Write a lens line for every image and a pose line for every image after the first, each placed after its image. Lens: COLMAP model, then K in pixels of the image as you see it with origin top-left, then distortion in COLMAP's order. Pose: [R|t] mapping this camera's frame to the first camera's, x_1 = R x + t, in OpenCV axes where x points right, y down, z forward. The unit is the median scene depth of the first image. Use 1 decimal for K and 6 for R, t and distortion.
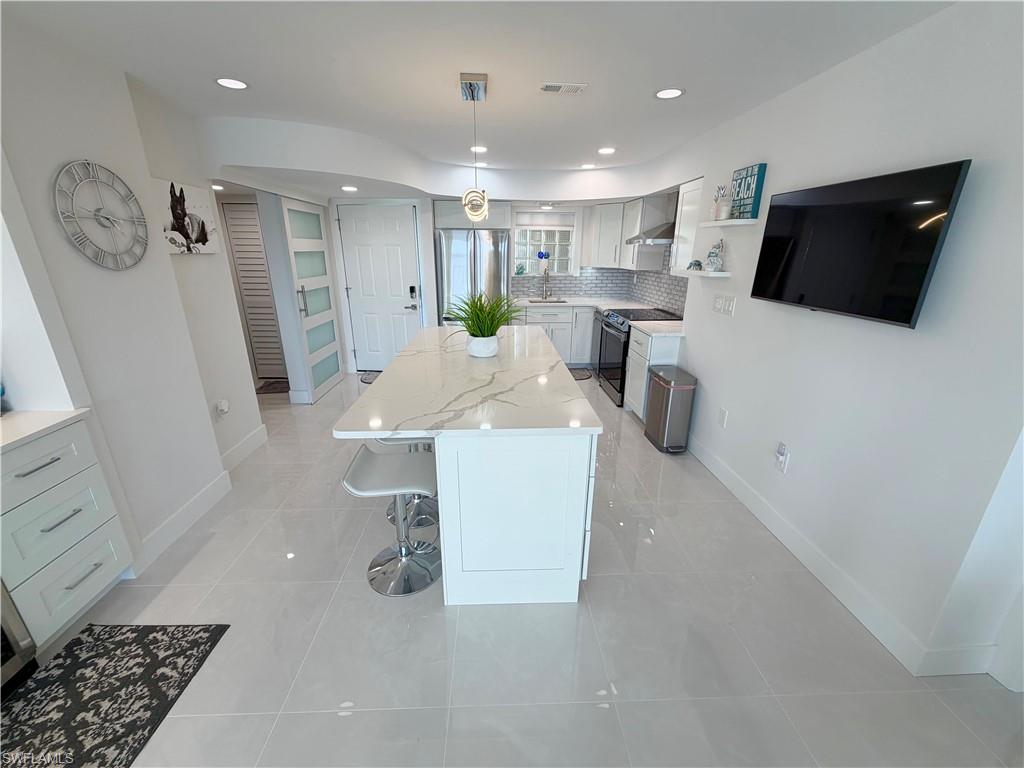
lens RADIAL K [[406.9, 0, 508.0], [0, 406.9, 384.7], [0, 0, 1]] dist [0.000440, 0.000030]
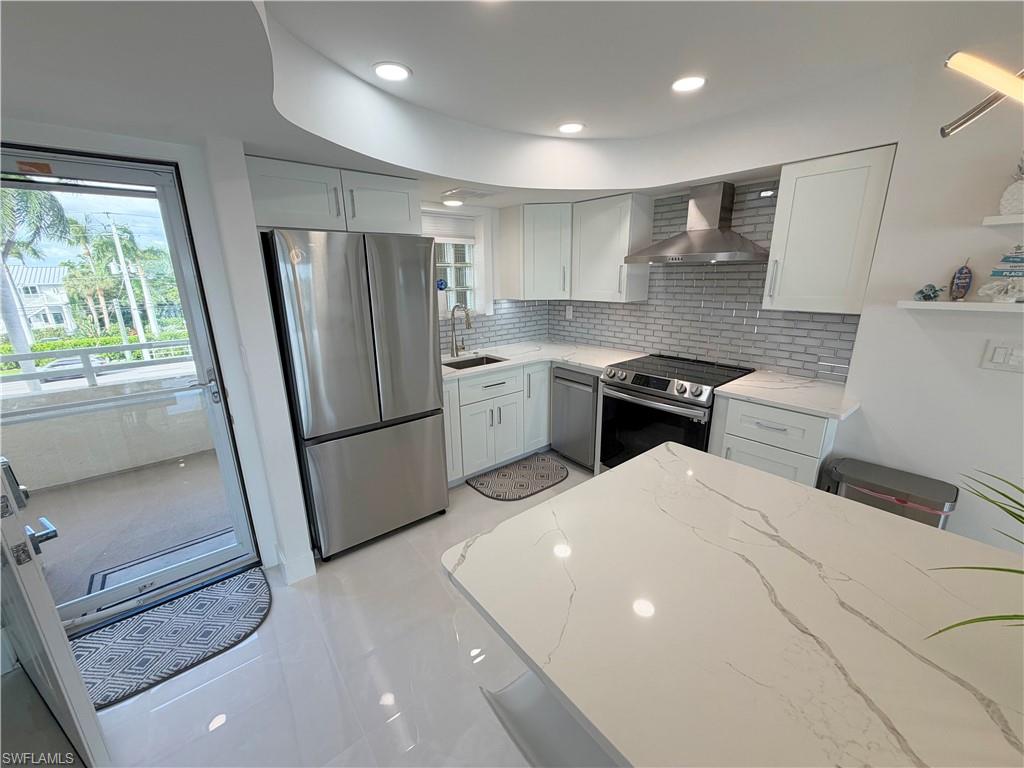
lens RADIAL K [[406.9, 0, 508.0], [0, 406.9, 384.7], [0, 0, 1]] dist [0.000440, 0.000030]
pose [[0.804632, -0.172426, 0.568188, -0.407869], [0.205350, 0.978669, 0.006189, -0.330487], [-0.557135, 0.111697, 0.822876, 0.985020]]
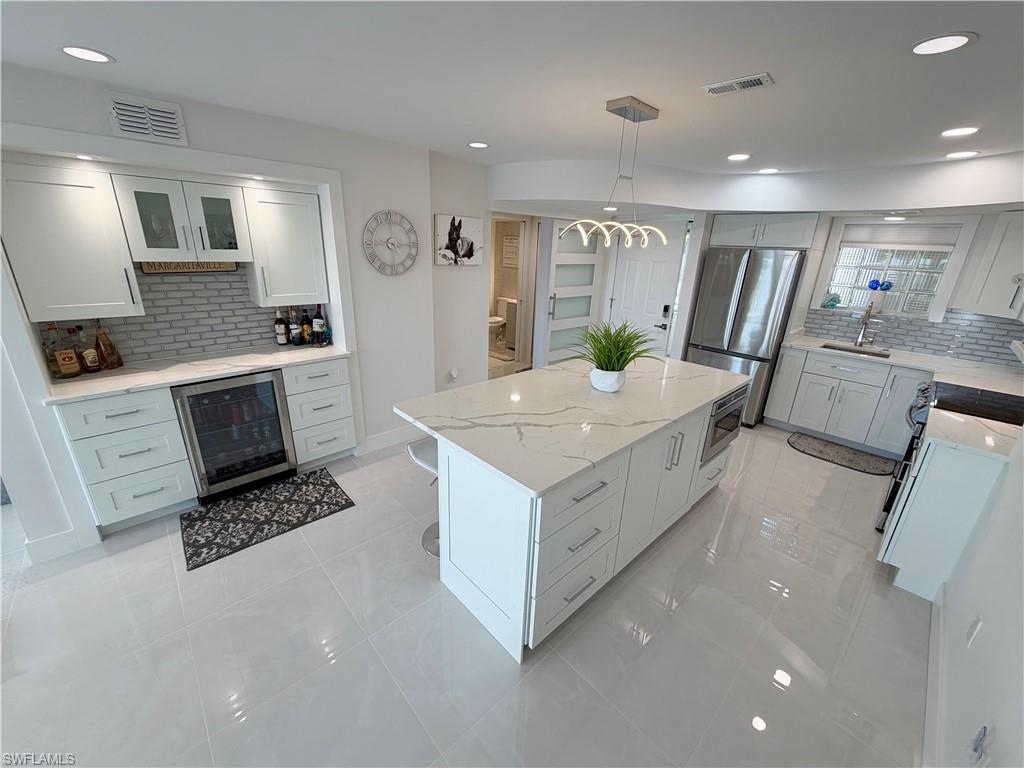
lens RADIAL K [[406.9, 0, 508.0], [0, 406.9, 384.7], [0, 0, 1]] dist [0.000440, 0.000030]
pose [[0.652601, 0.266865, -0.709151, 0.444719], [-0.273292, 0.955827, 0.108195, -0.117598], [0.706699, 0.123197, 0.696706, 0.173911]]
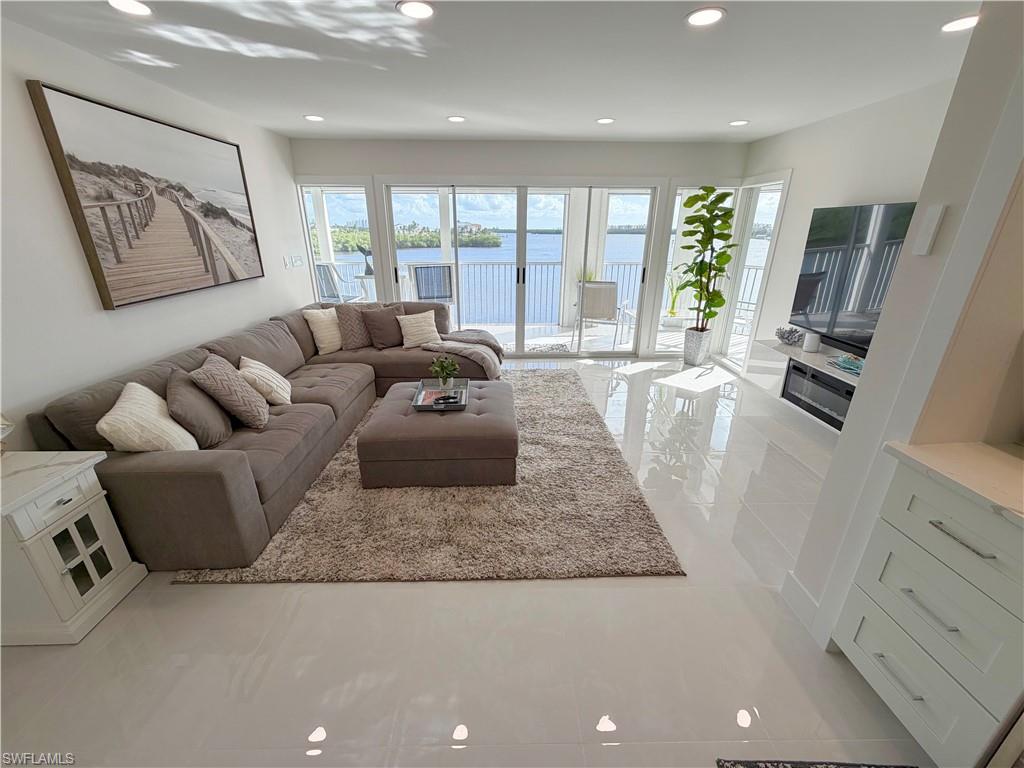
lens RADIAL K [[406.9, 0, 508.0], [0, 406.9, 384.7], [0, 0, 1]] dist [0.000440, 0.000030]
pose [[-0.999824, -0.012192, 0.014291, -0.204855], [-0.000289, 0.770645, 0.637265, -0.120559], [-0.018782, 0.637148, -0.770512, 0.418631]]
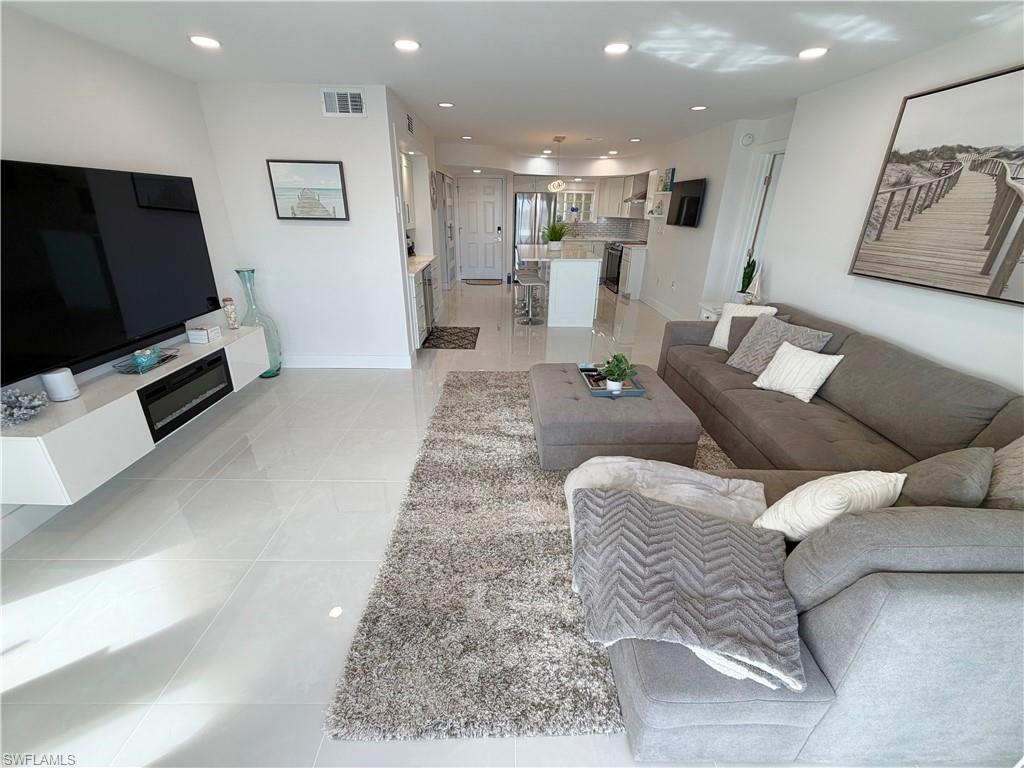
lens RADIAL K [[408.7, 0, 515.4], [0, 408.7, 383.8], [0, 0, 1]] dist [0.000393, 0.000570]
pose [[0.999833, 0.015341, -0.009910, -0.247035], [-0.014474, 0.996498, 0.082354, 0.491418], [0.011139, -0.082197, 0.996554, -1.377183]]
